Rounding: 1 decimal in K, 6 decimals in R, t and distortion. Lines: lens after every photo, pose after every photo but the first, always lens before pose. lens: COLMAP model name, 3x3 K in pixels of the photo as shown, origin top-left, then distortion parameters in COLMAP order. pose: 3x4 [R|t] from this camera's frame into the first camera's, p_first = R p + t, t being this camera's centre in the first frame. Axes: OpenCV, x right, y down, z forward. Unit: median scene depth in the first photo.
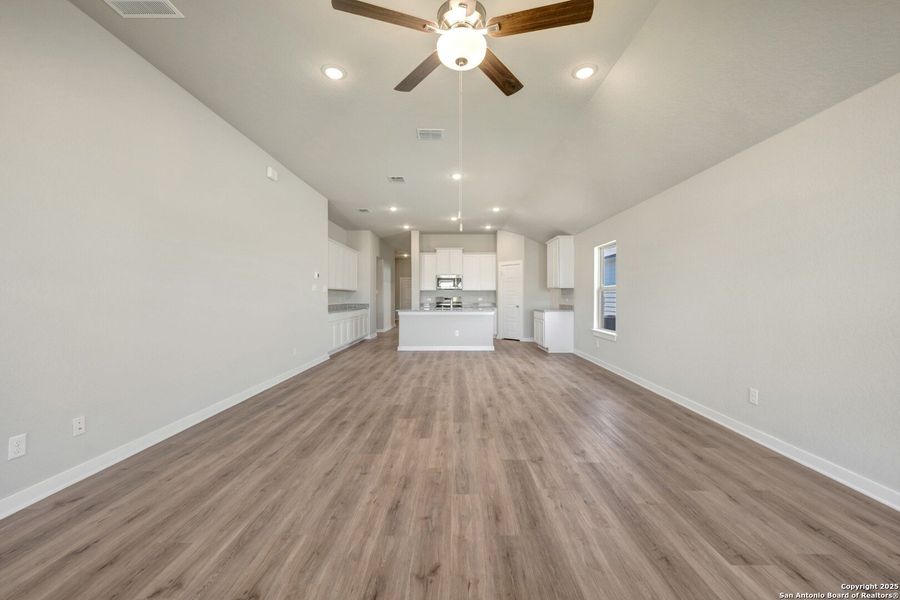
lens RADIAL K [[357.1, 0, 452.9], [0, 357.1, 296.0], [0, 0, 1]] dist [-0.001184, -0.000345]
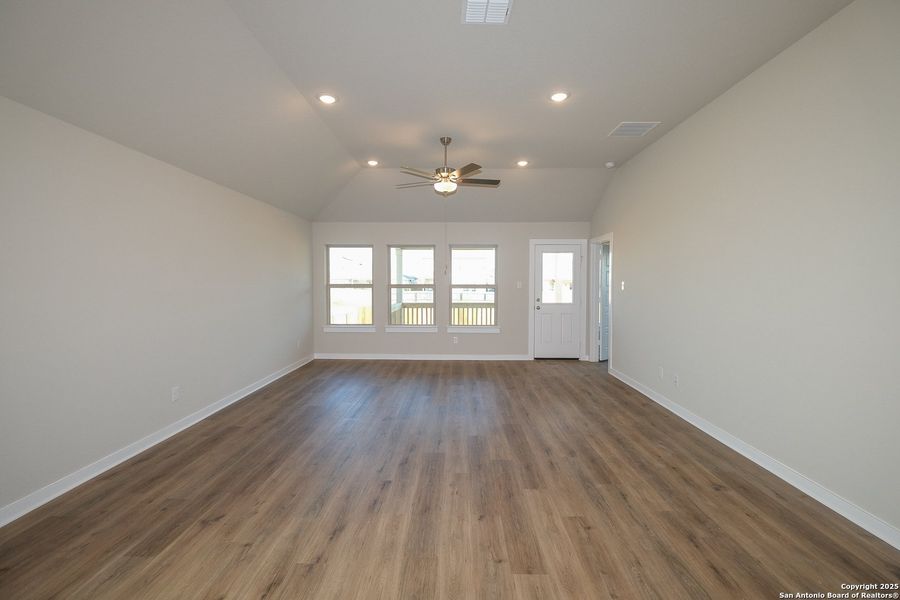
lens RADIAL K [[391.5, 0, 449.5], [0, 391.5, 293.4], [0, 0, 1]] dist [-0.004147, -0.000431]
pose [[-0.999908, -0.001667, 0.013491, -0.020102], [-0.001291, 0.999612, 0.027838, -0.055545], [-0.013532, 0.027818, -0.999521, 1.856900]]
